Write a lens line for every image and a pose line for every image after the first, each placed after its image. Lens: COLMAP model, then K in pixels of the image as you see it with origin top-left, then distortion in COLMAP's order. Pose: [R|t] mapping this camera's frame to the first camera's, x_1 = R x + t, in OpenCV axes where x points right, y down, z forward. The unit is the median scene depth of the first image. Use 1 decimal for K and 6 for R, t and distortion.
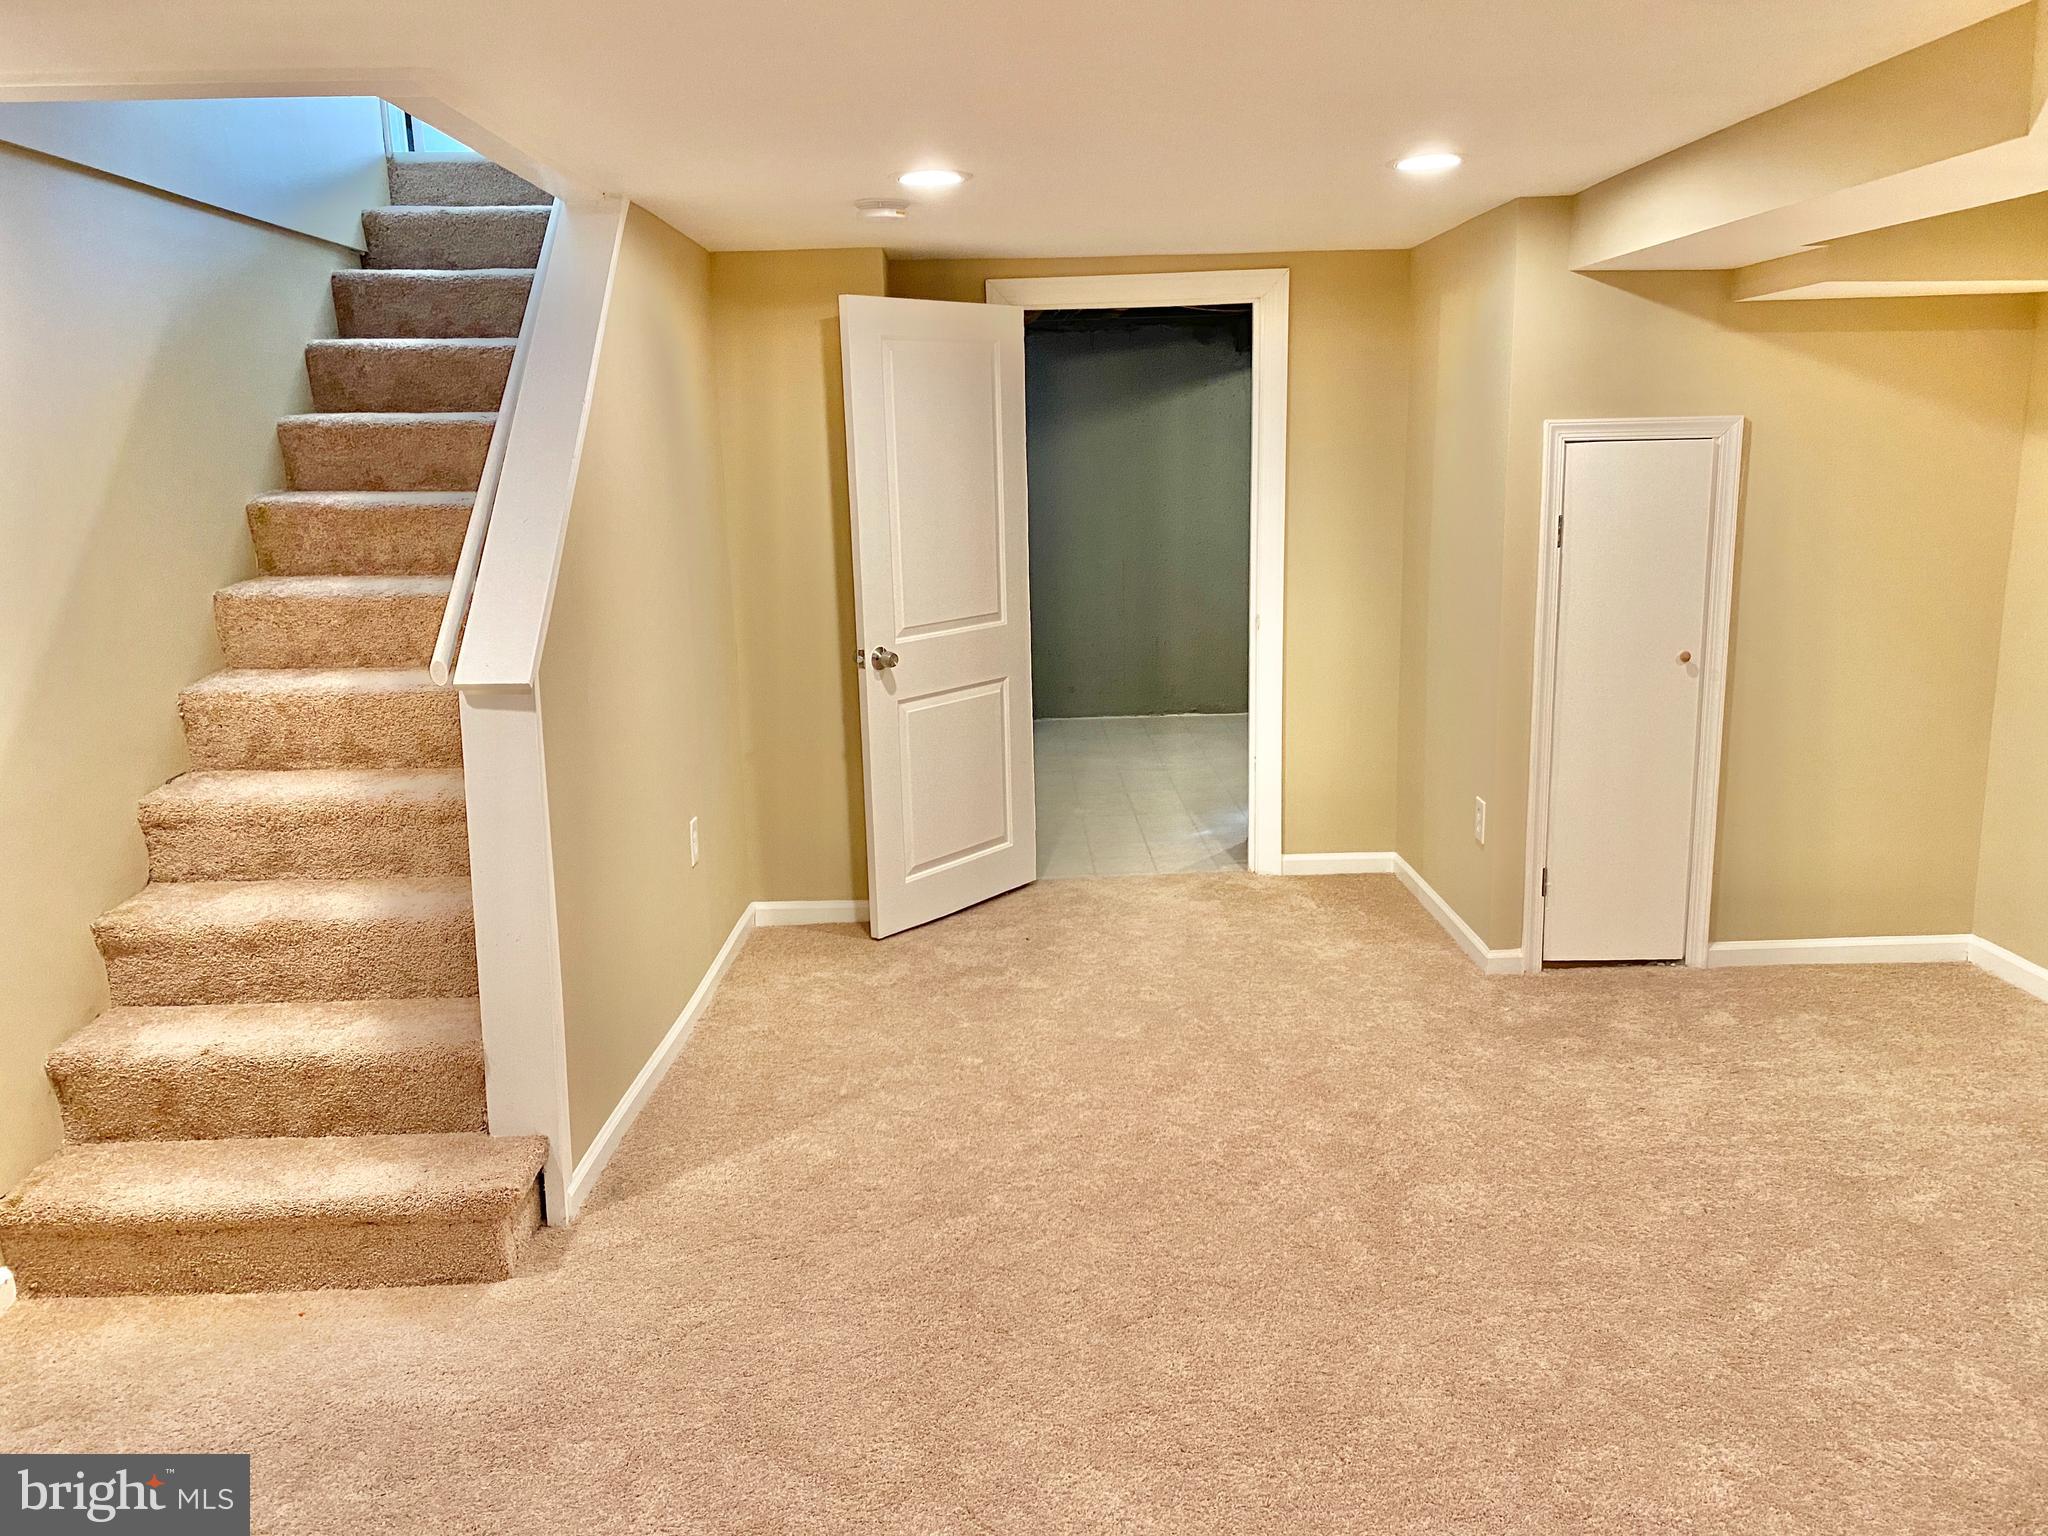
lens RADIAL K [[1546.8, 0, 1010.8], [0, 1546.8, 776.9], [0, 0, 1]] dist [0.058046, -0.077351]
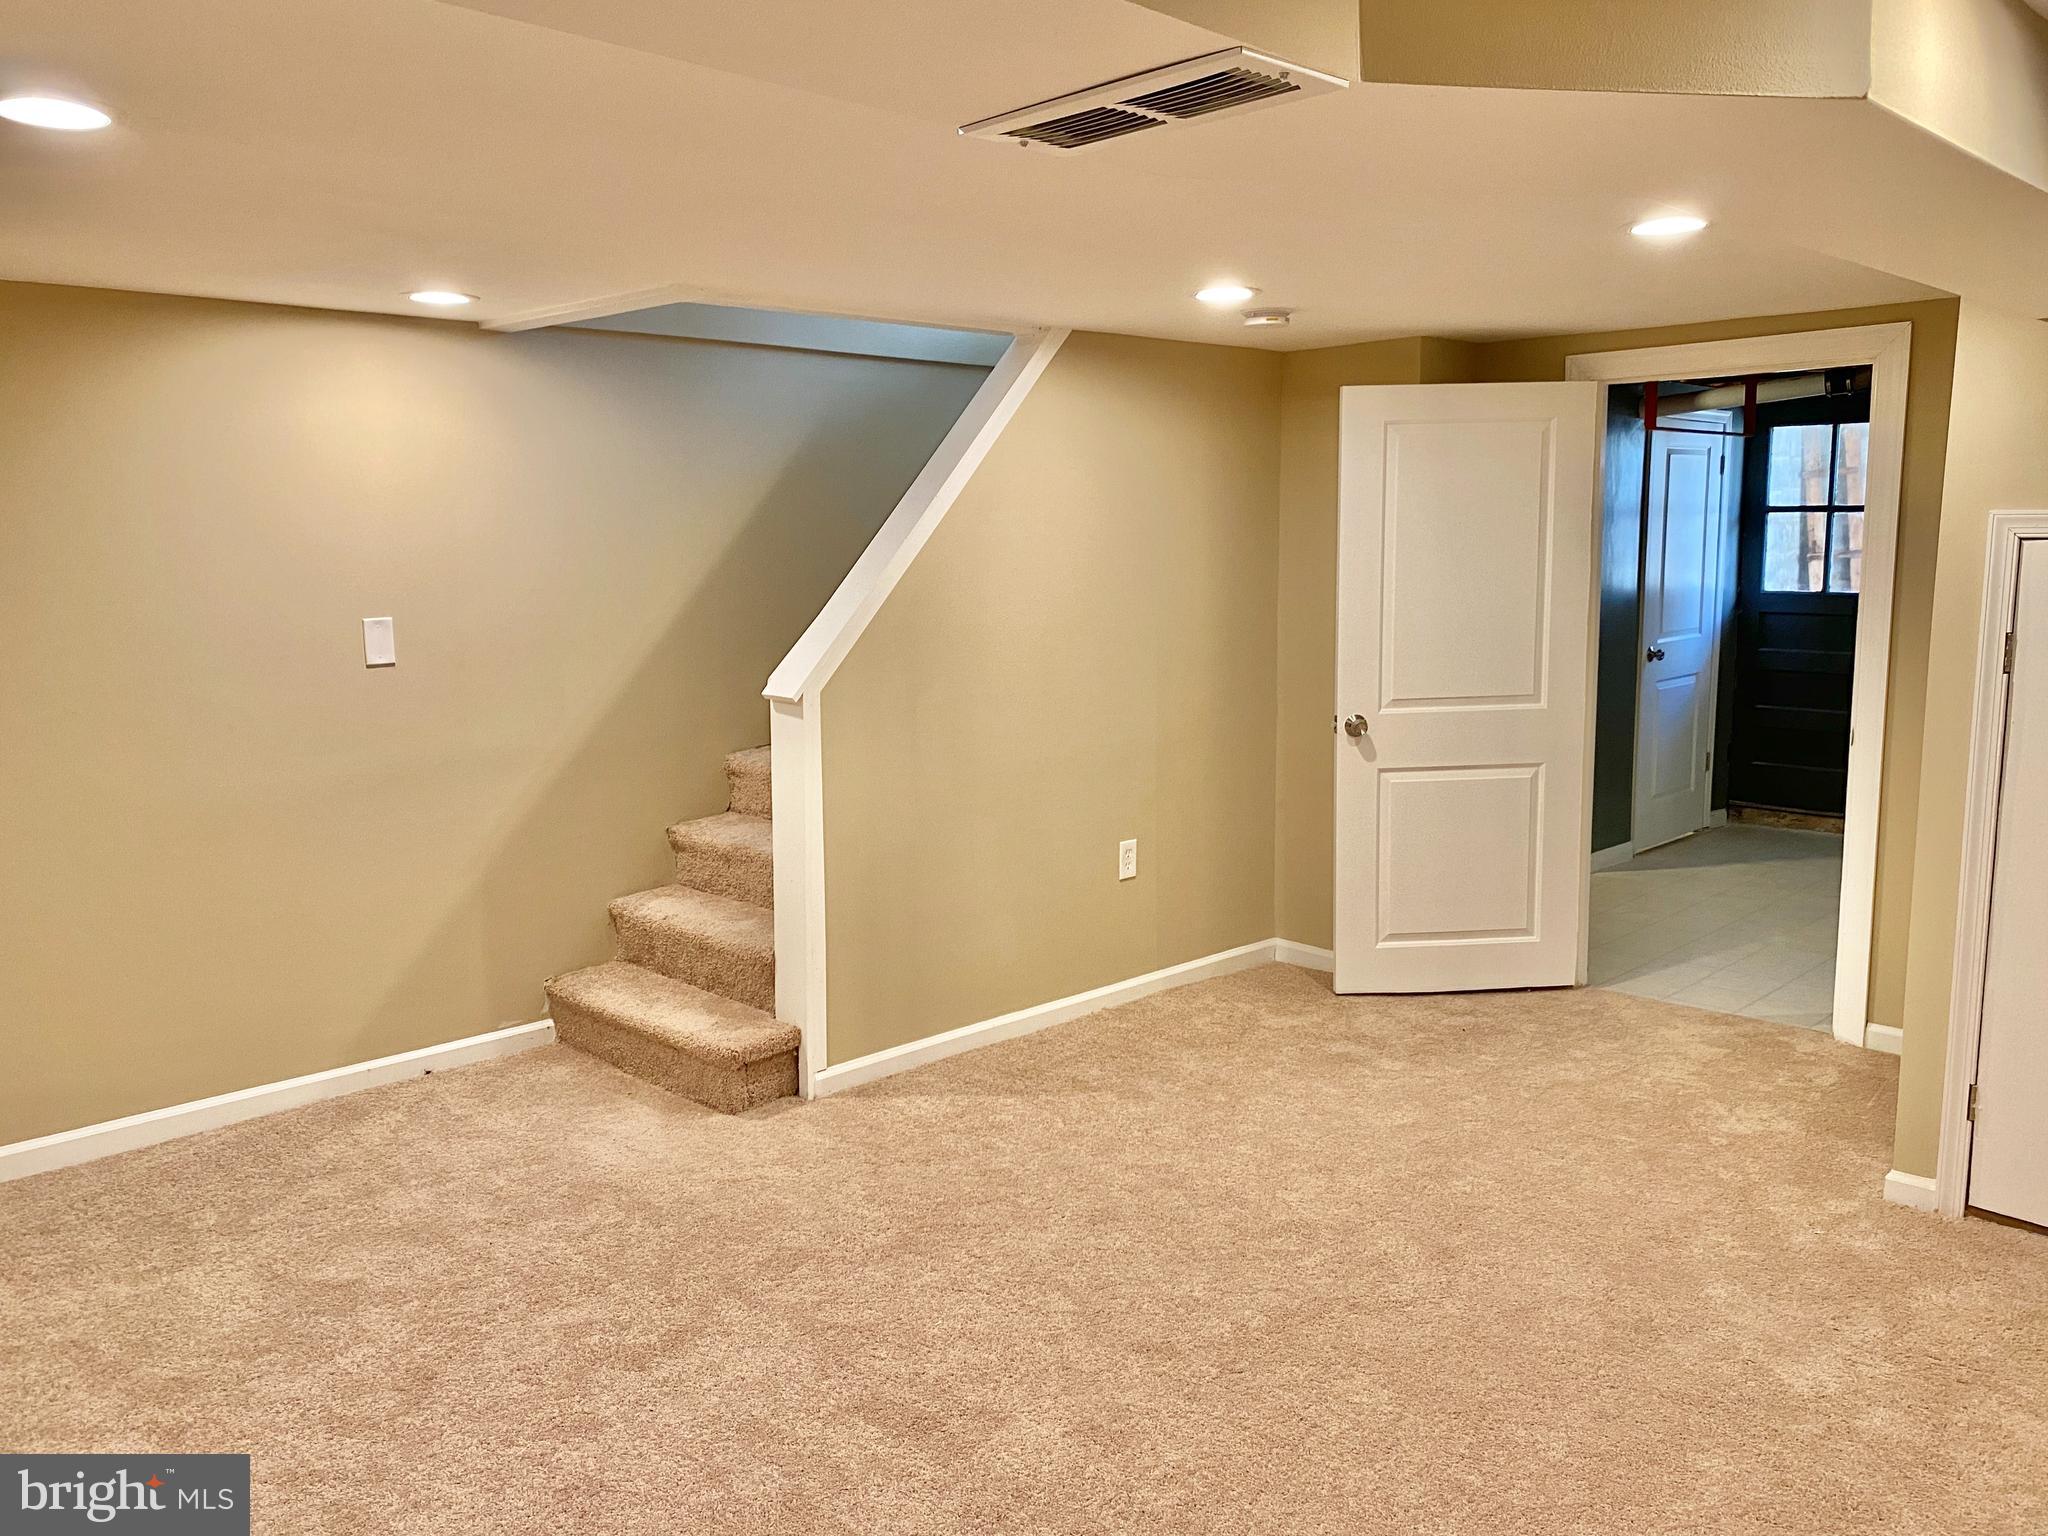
lens RADIAL K [[1546.8, 0, 1006.7], [0, 1546.8, 766.8], [0, 0, 1]] dist [0.058046, -0.077351]
pose [[0.697993, 0.127776, -0.704613, 0.521464], [-0.156569, 0.987376, 0.023955, -0.039411], [0.698779, 0.093600, 0.709187, 0.100405]]
